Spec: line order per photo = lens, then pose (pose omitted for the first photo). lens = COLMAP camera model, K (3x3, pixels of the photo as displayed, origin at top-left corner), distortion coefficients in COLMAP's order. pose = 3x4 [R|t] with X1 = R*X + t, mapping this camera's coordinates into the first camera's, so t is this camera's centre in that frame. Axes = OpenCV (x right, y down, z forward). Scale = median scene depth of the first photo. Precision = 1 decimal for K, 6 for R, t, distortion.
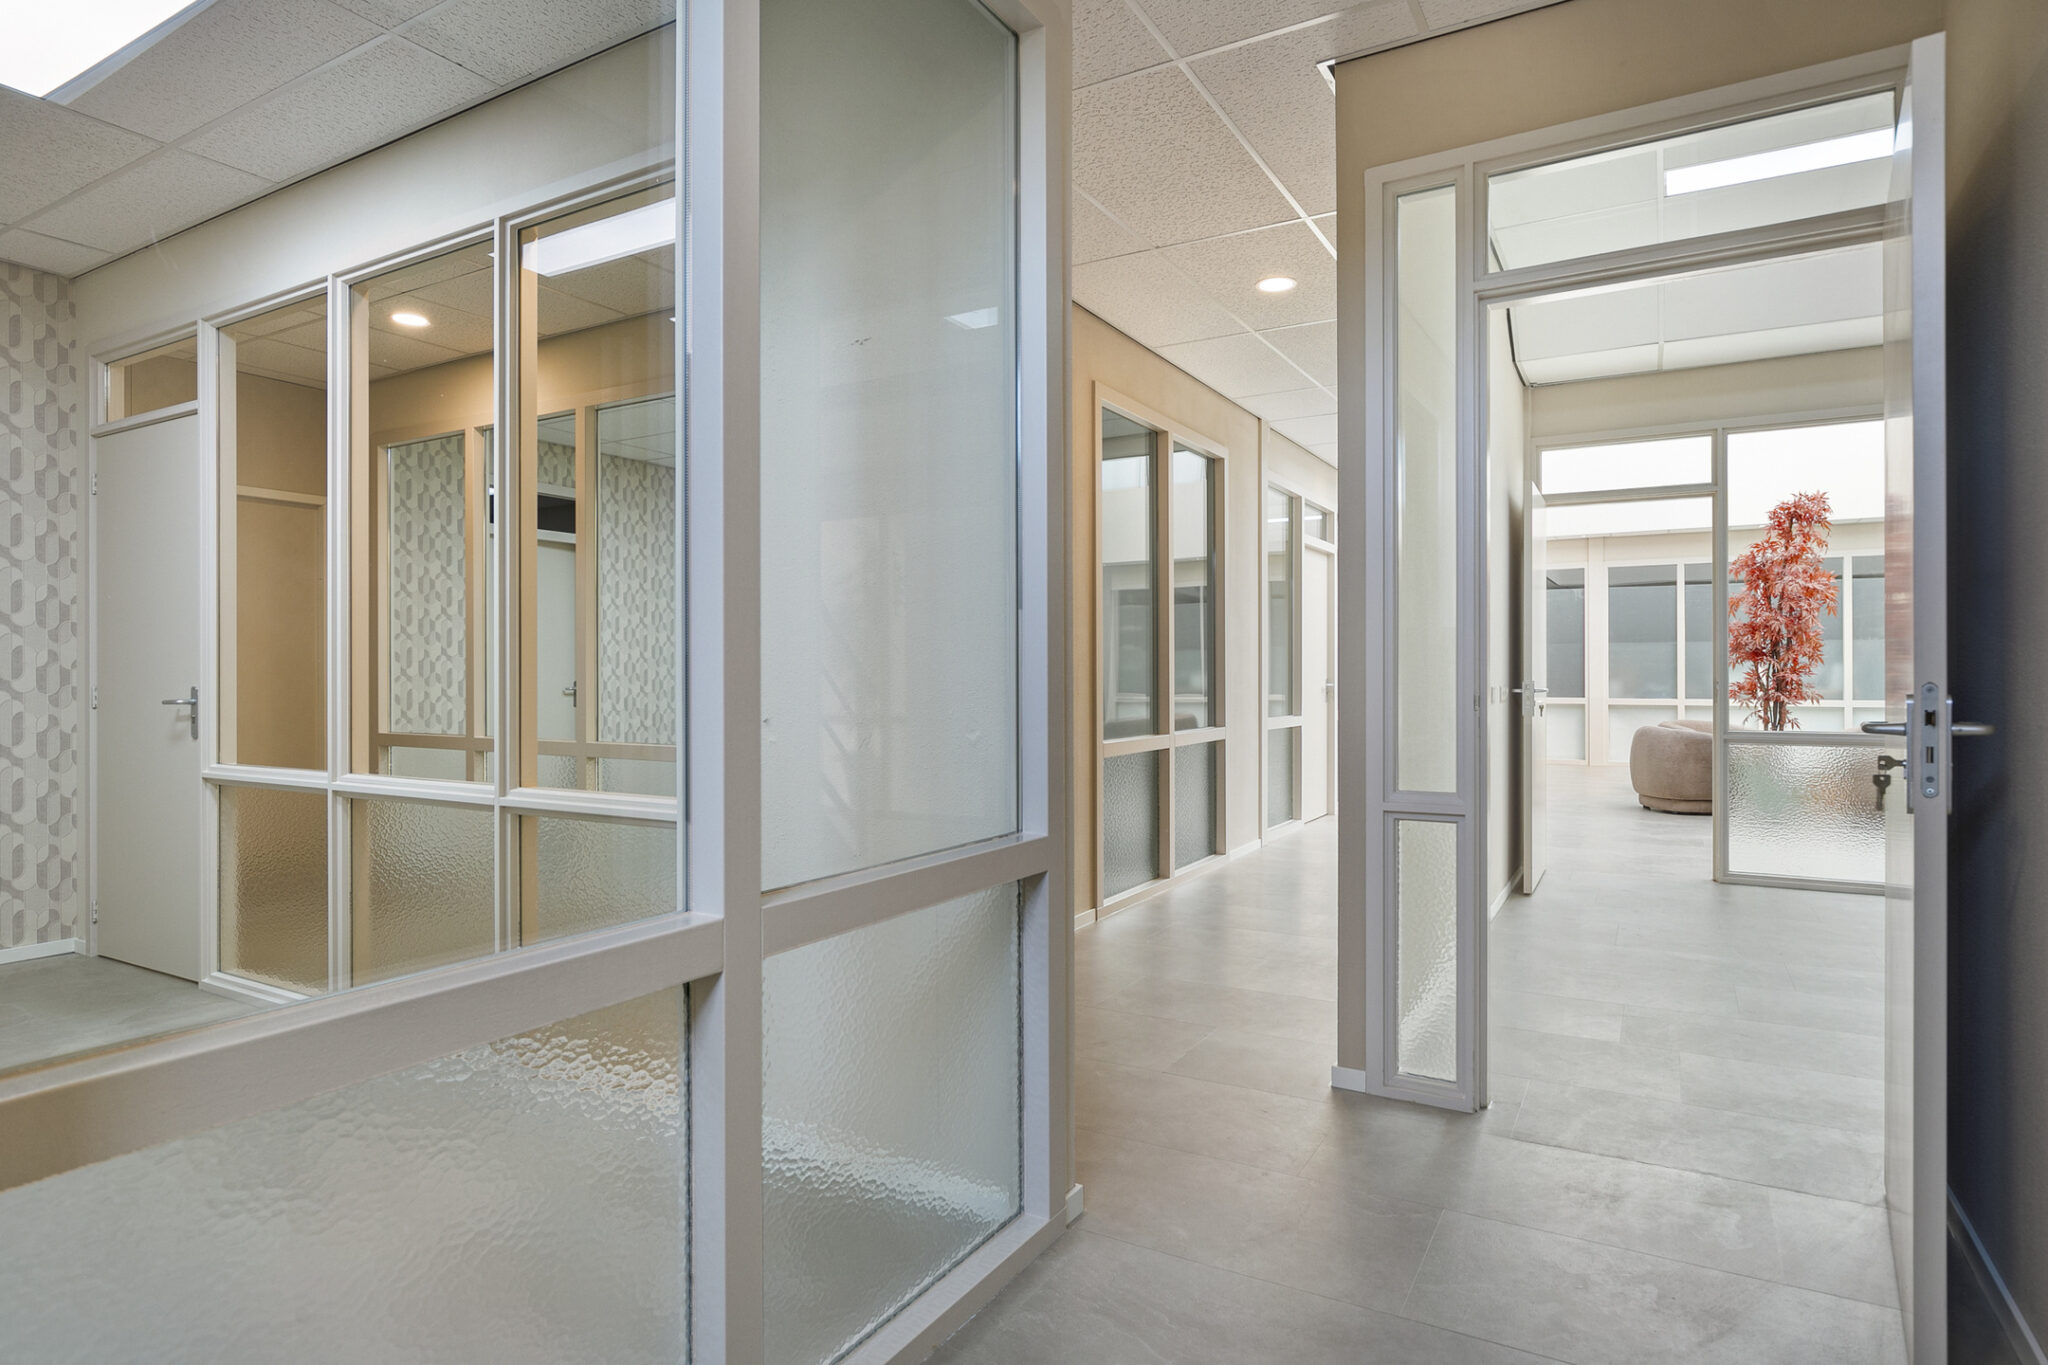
lens RADIAL K [[1114.4, 0, 1026.3], [0, 1114.4, 674.4], [0, 0, 1]] dist [0.002473, 0.000816]
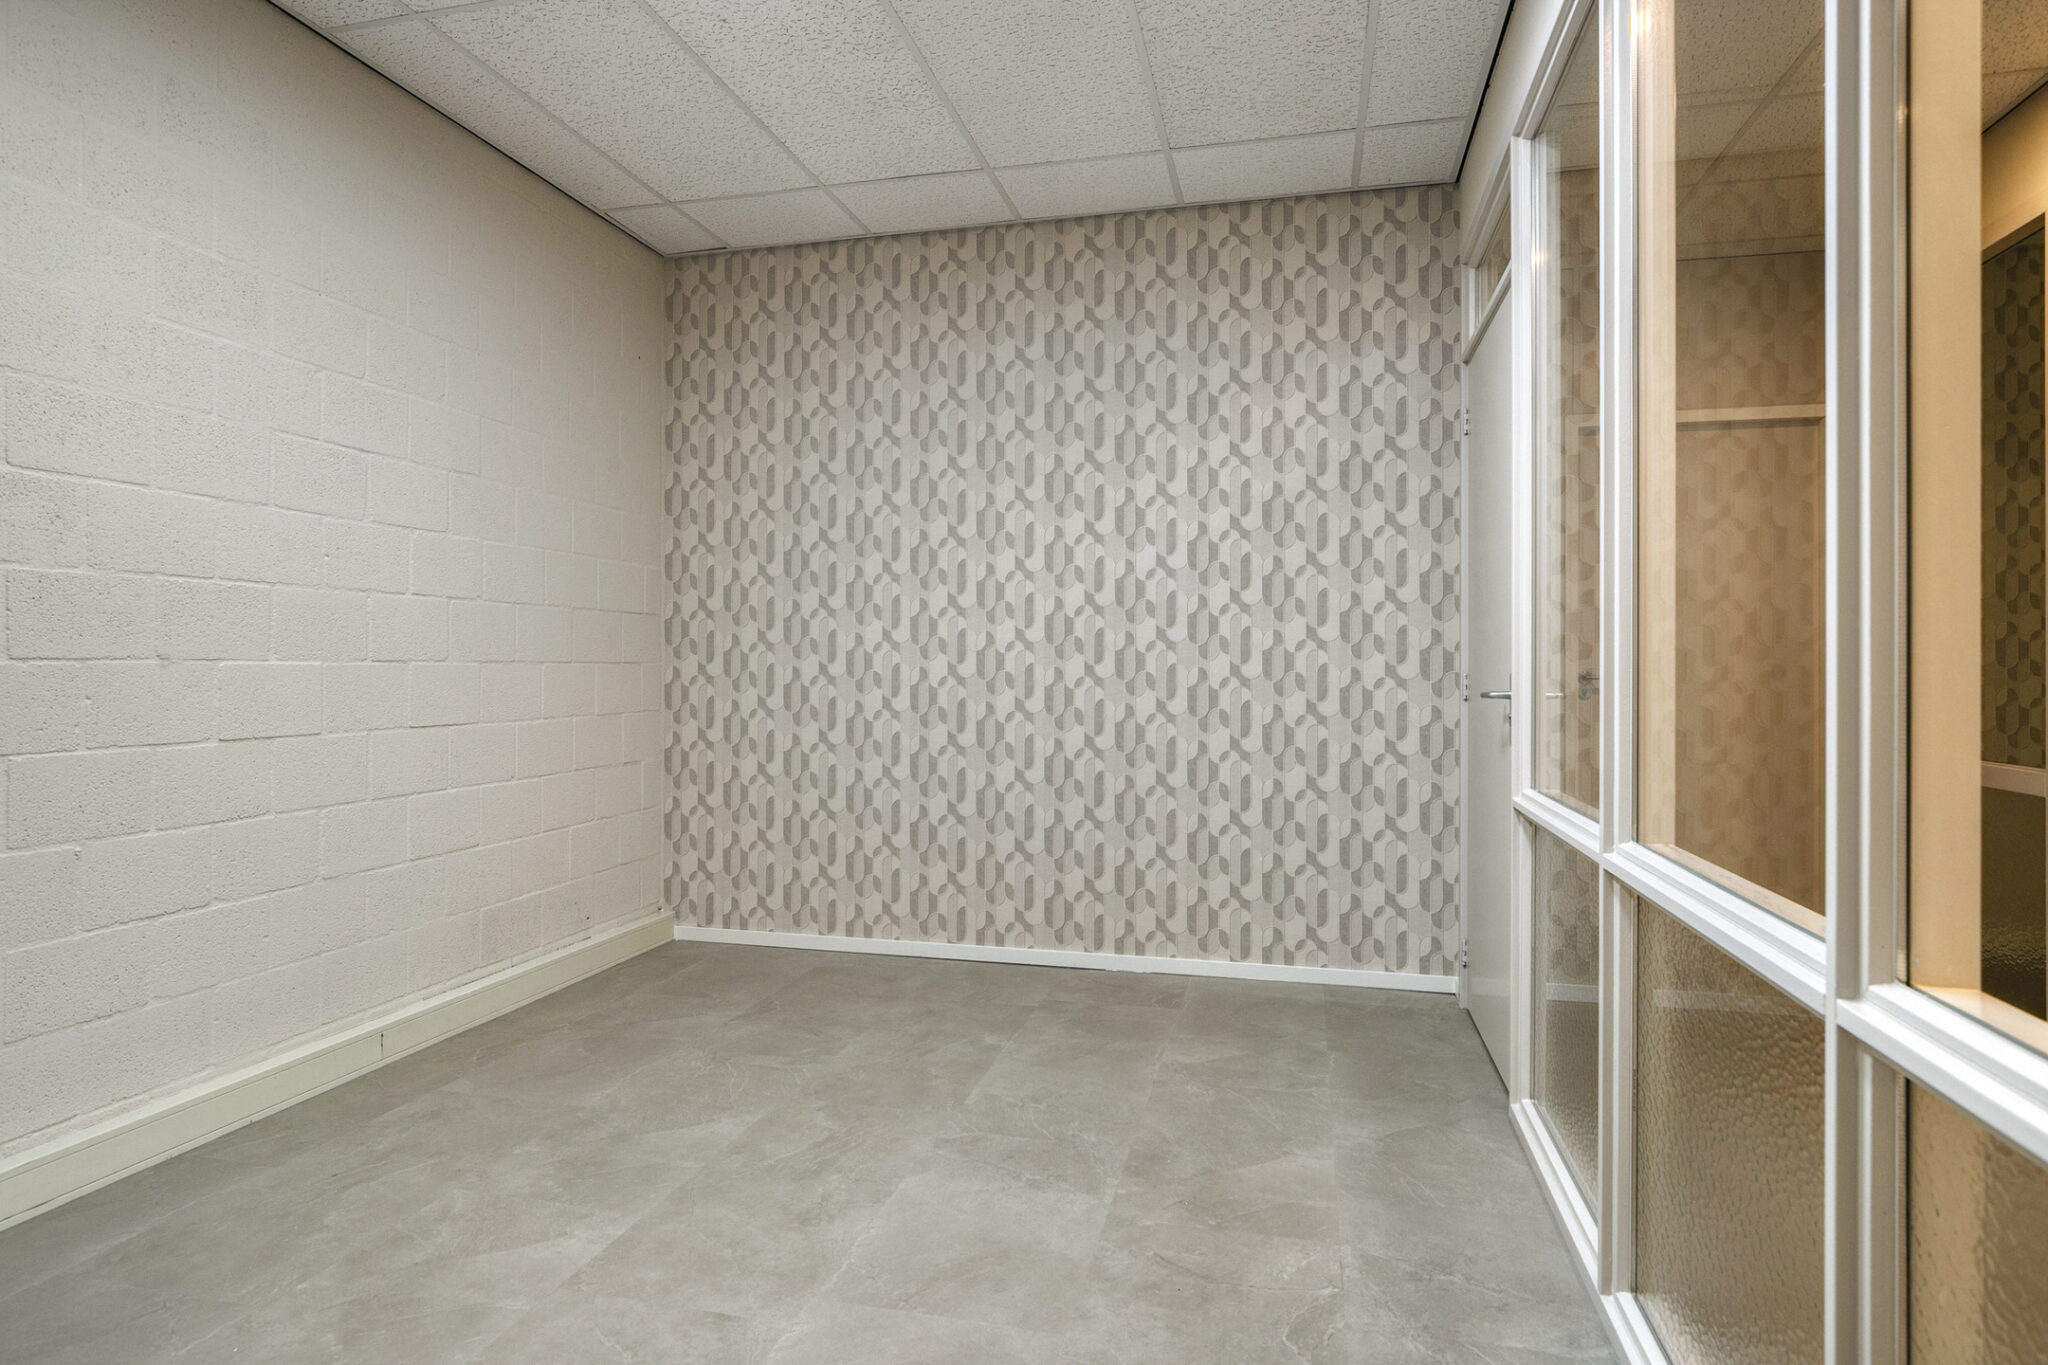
lens RADIAL K [[1114.4, 0, 1026.3], [0, 1114.4, 674.4], [0, 0, 1]] dist [0.002473, 0.000816]
pose [[0.284981, 0.005303, -0.958518, -0.153742], [-0.003103, 0.999985, 0.004609, 0.008364], [0.958528, 0.001661, 0.284993, 0.469754]]
